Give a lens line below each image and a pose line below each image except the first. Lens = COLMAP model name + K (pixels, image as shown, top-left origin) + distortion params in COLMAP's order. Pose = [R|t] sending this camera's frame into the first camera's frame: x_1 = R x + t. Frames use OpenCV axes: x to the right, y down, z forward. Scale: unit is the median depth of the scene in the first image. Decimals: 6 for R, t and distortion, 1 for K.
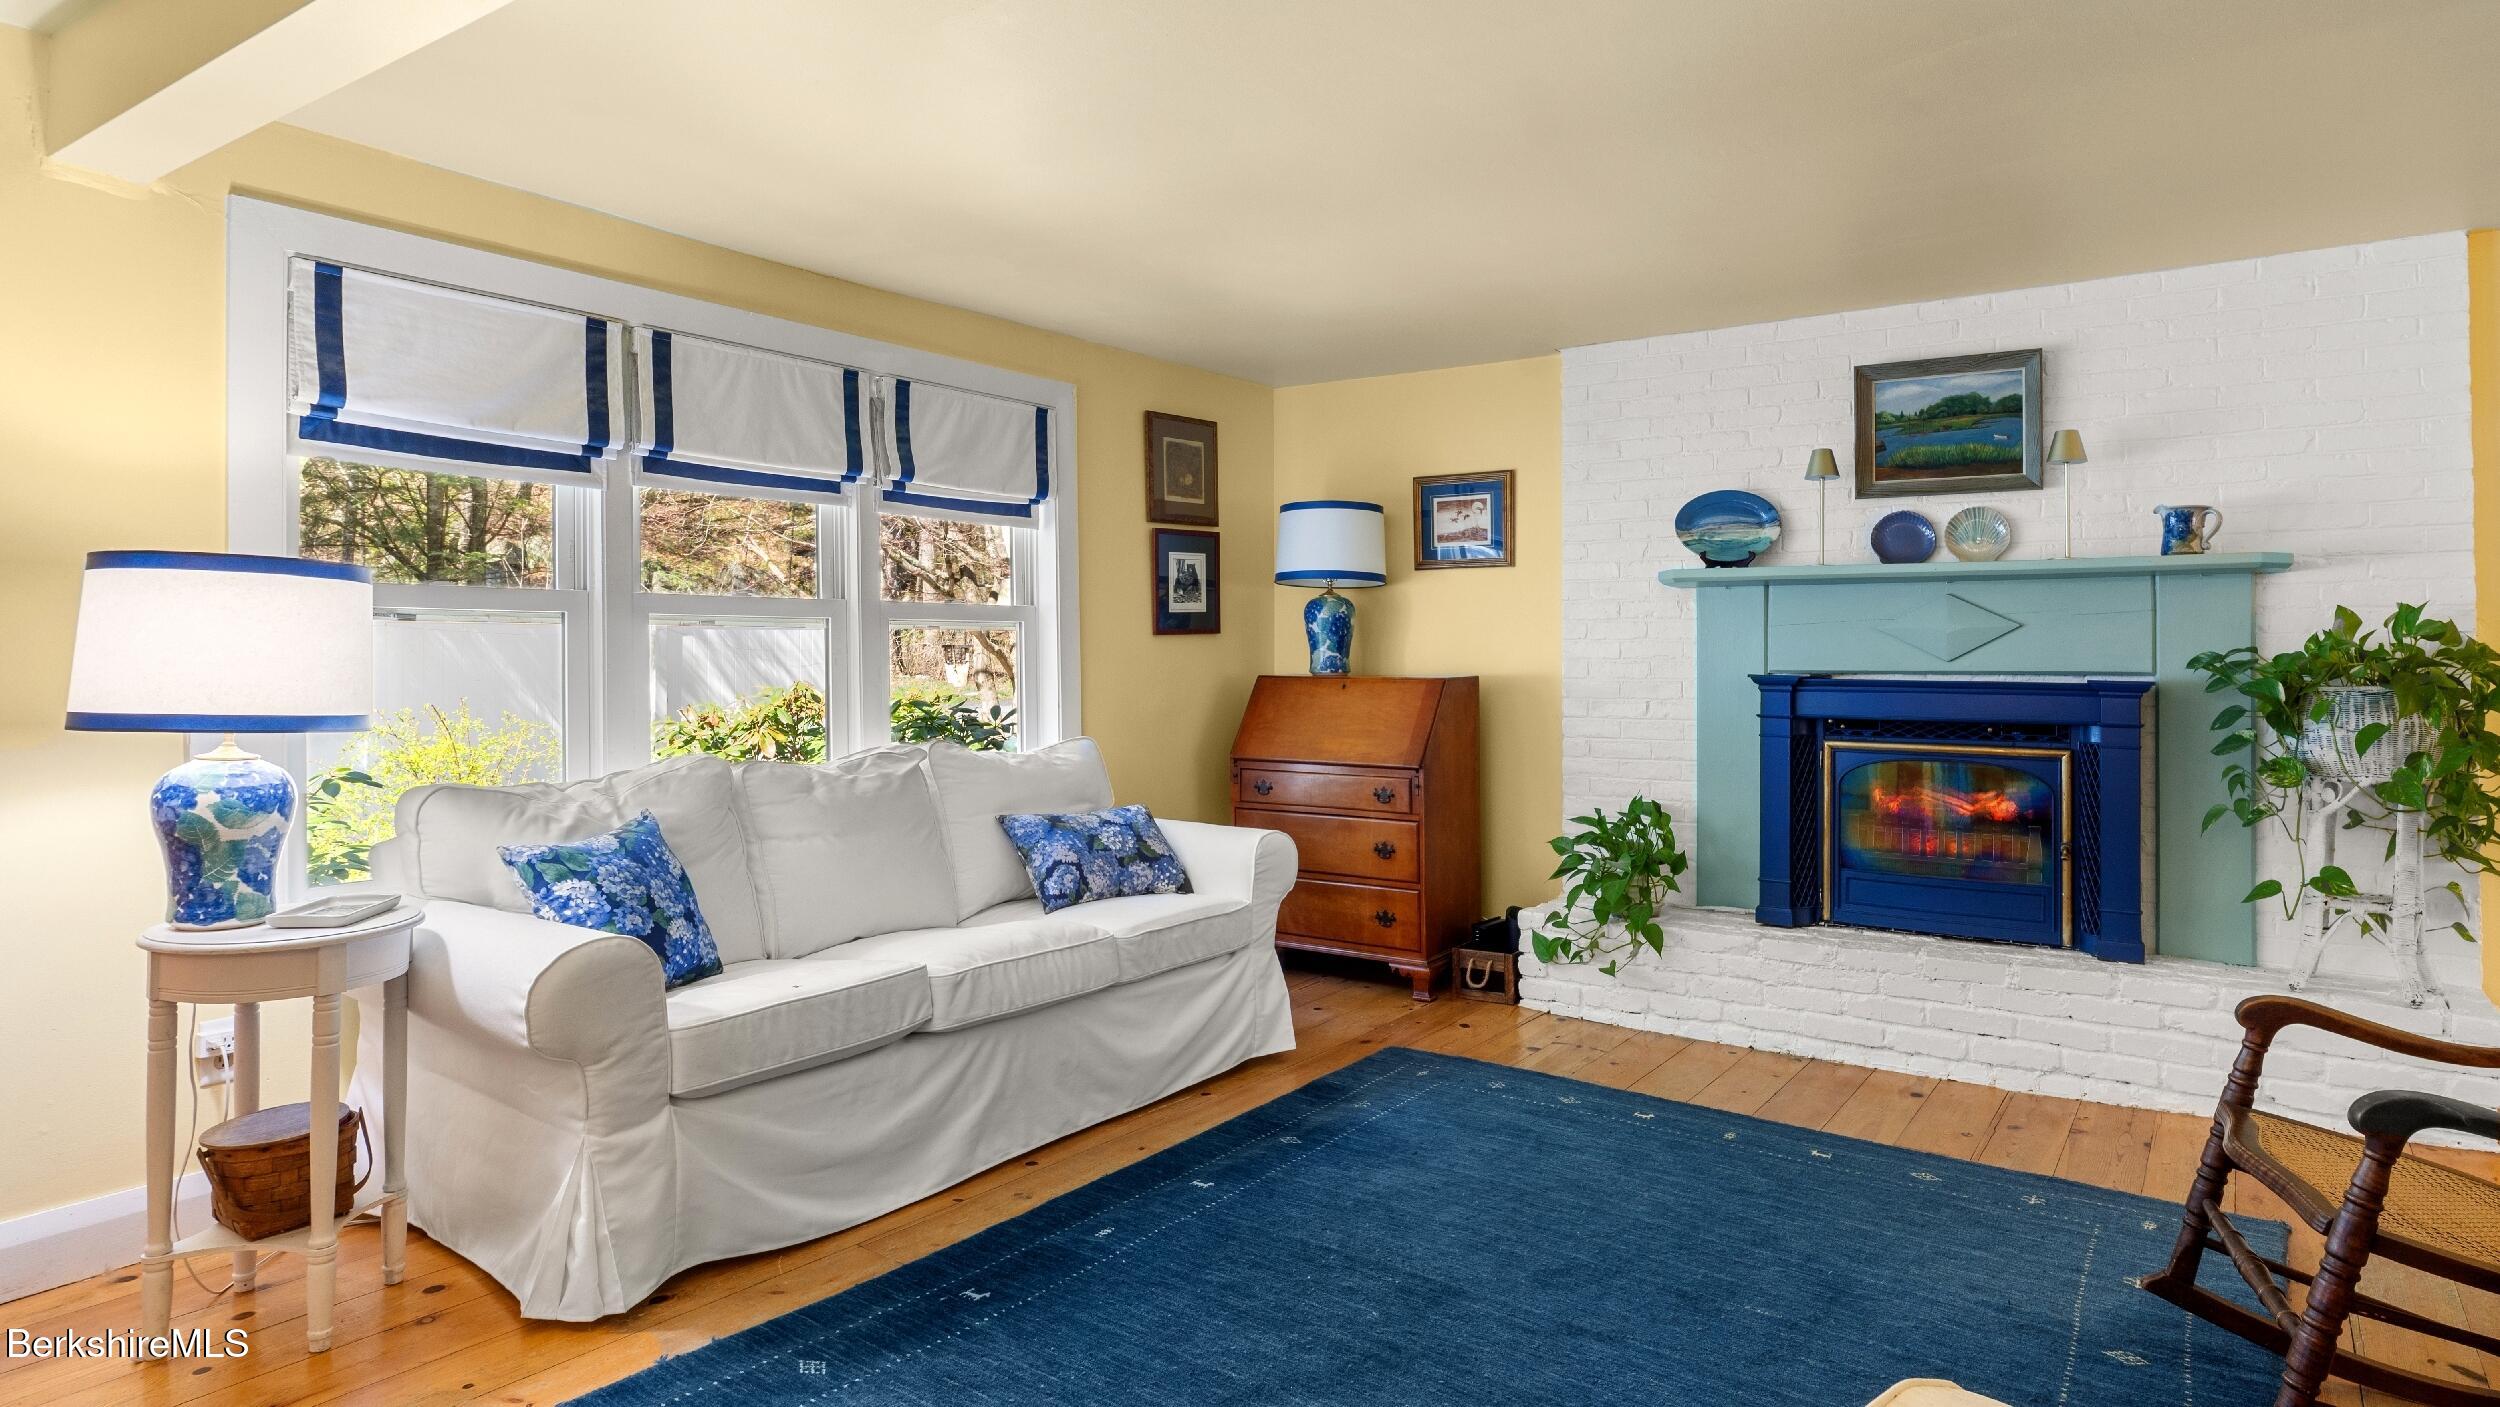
lens RADIAL K [[1413.1, 0, 1250.0], [0, 1413.1, 703.5], [0, 0, 1]] dist [-0.001606, -0.002010]
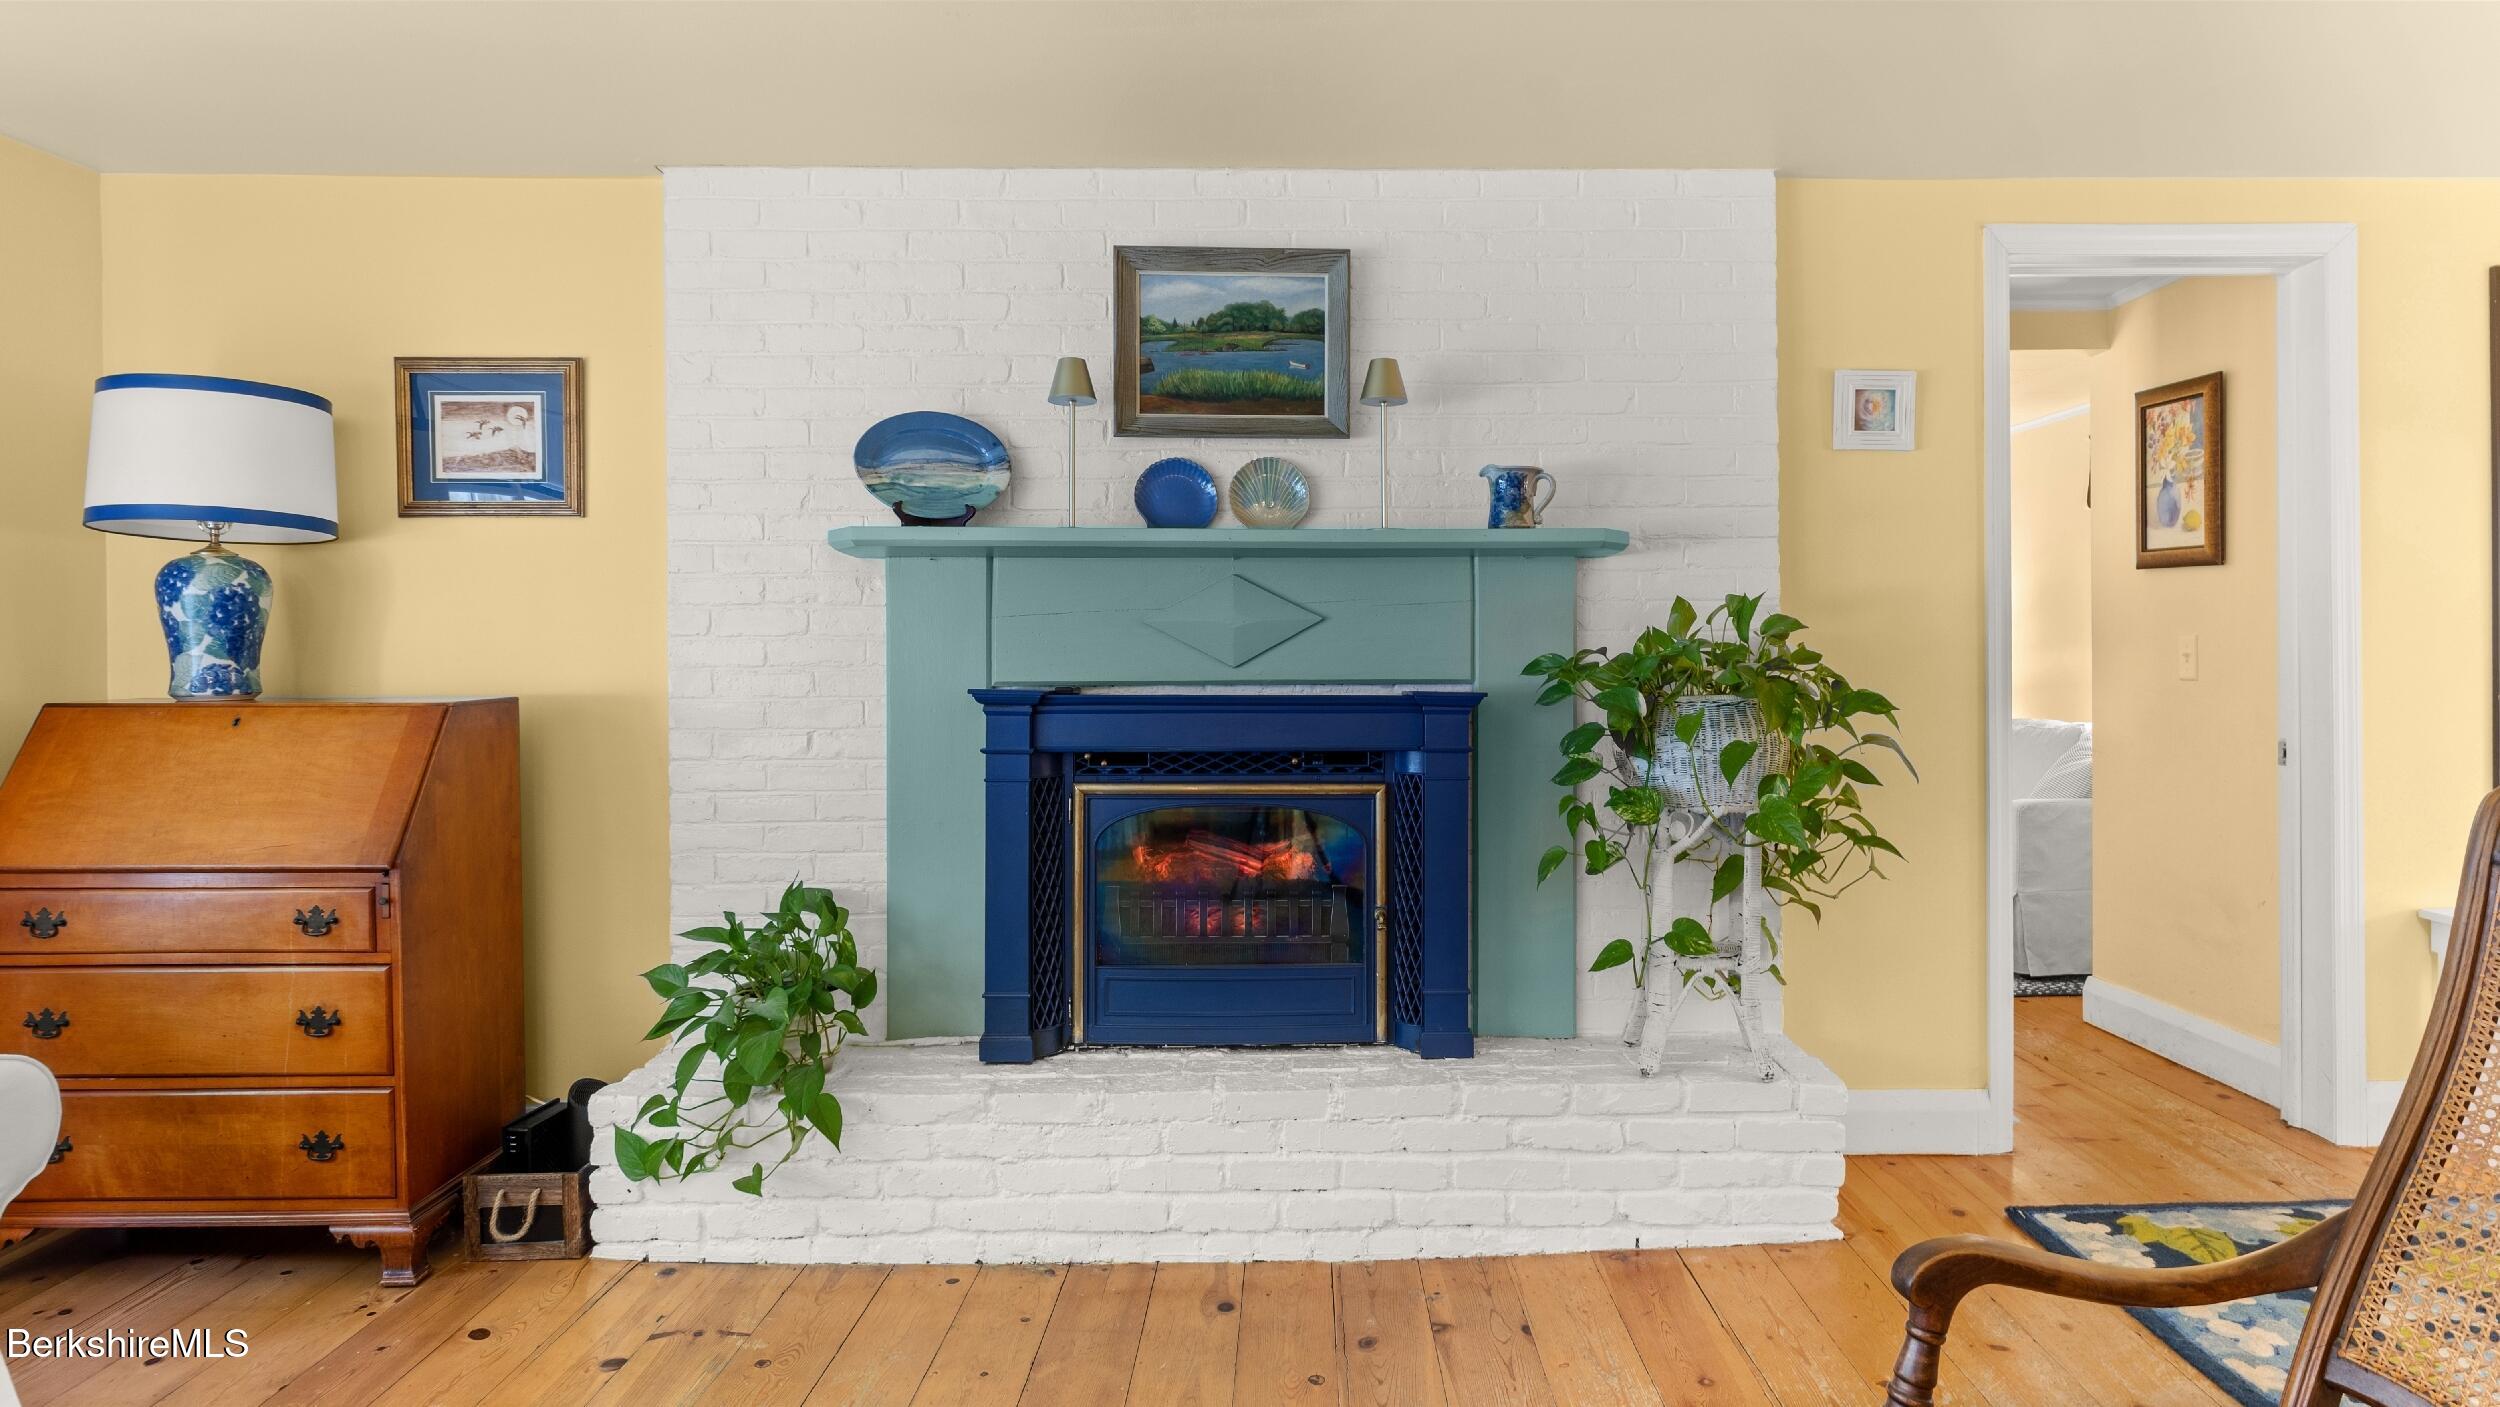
lens RADIAL K [[1382.3, 0, 1298.3], [0, 1382.3, 624.3], [0, 0, 1]] dist [-0.003351, 0.000297]
pose [[0.805329, 0.009735, 0.592749, 0.092200], [0.024526, 0.998462, -0.049720, -0.014789], [-0.592321, 0.054578, 0.803851, 0.381350]]
